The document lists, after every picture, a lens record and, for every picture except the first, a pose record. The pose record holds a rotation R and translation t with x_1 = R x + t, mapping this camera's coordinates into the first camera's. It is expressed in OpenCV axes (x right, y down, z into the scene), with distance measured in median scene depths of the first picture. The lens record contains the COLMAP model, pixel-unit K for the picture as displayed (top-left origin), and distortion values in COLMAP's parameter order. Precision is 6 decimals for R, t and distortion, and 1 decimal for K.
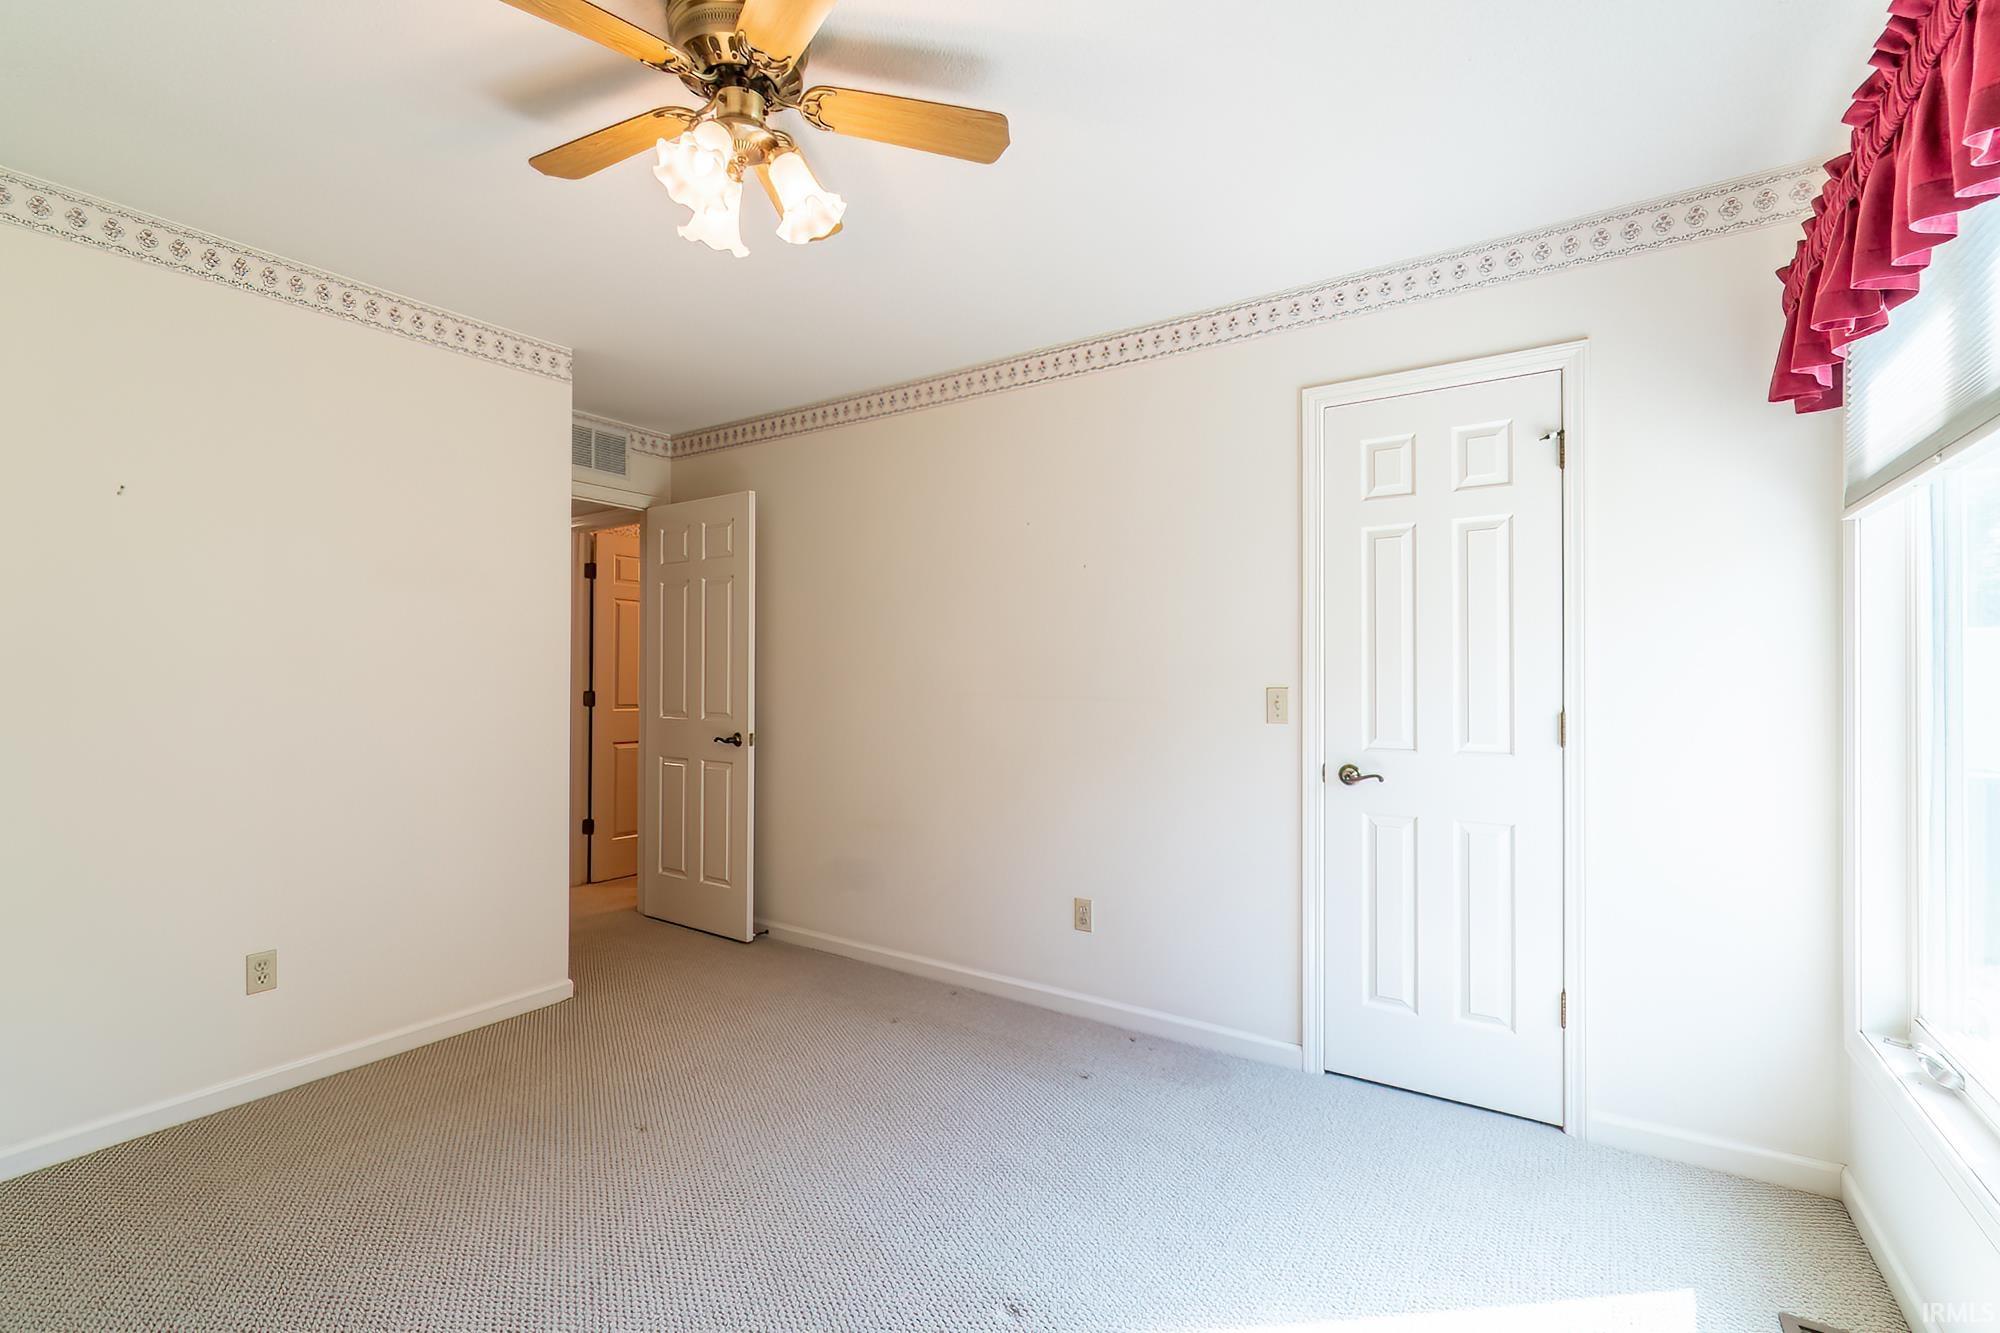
lens RADIAL K [[872.2, 0, 1004.1], [0, 872.2, 658.5], [0, 0, 1]] dist [0.001388, -0.000869]
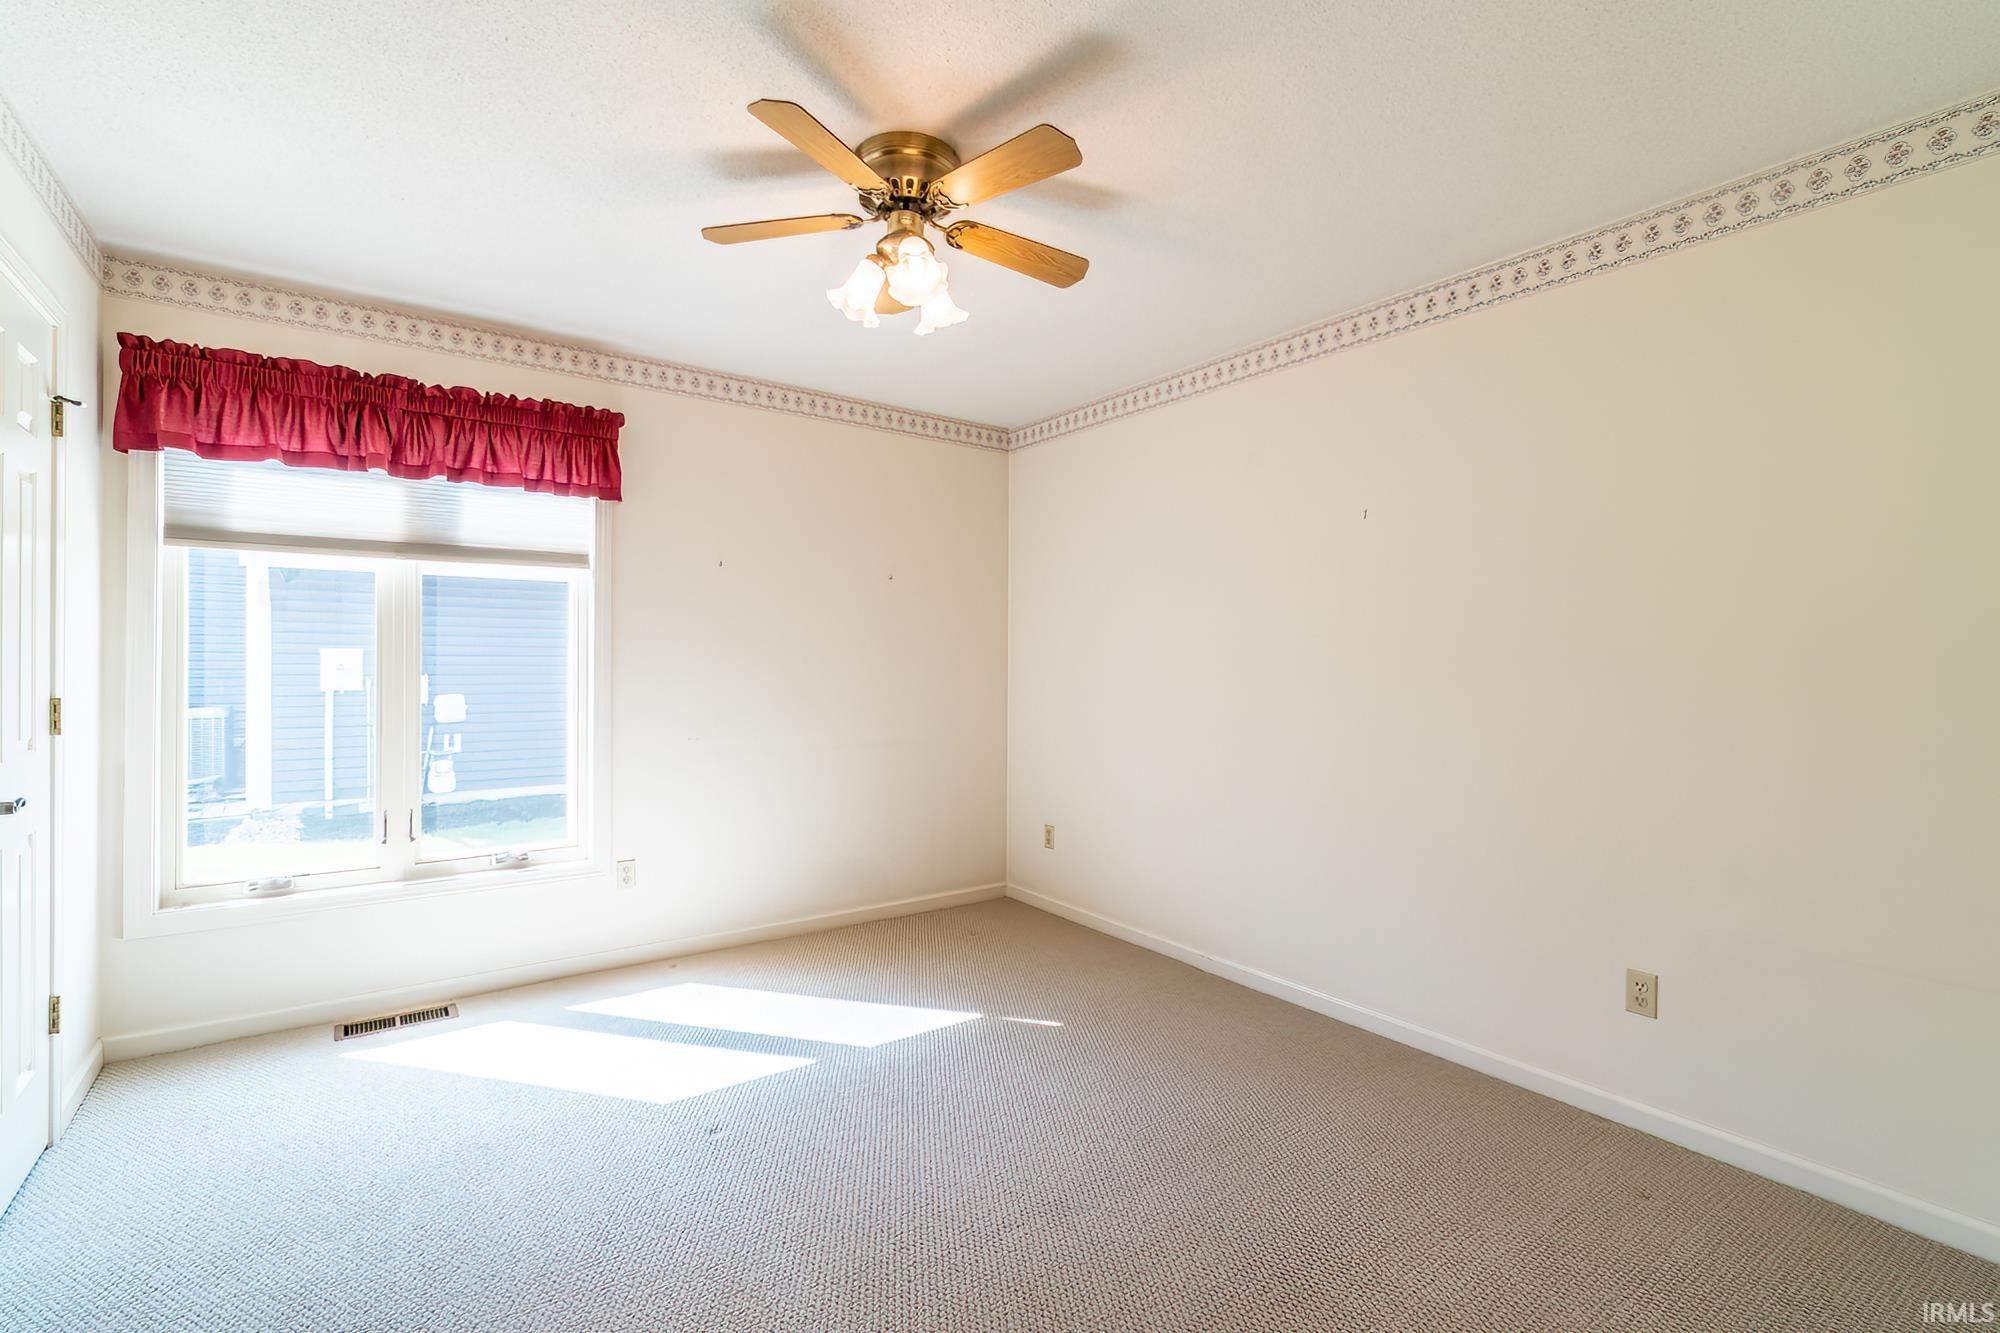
lens RADIAL K [[872.2, 0, 993.0], [0, 872.2, 667.8], [0, 0, 1]] dist [0.001388, -0.000869]
pose [[0.942802, 0.010423, -0.333189, 0.227114], [-0.002806, 0.999724, 0.023332, -0.001871], [0.333341, -0.021062, 0.942571, -0.156634]]
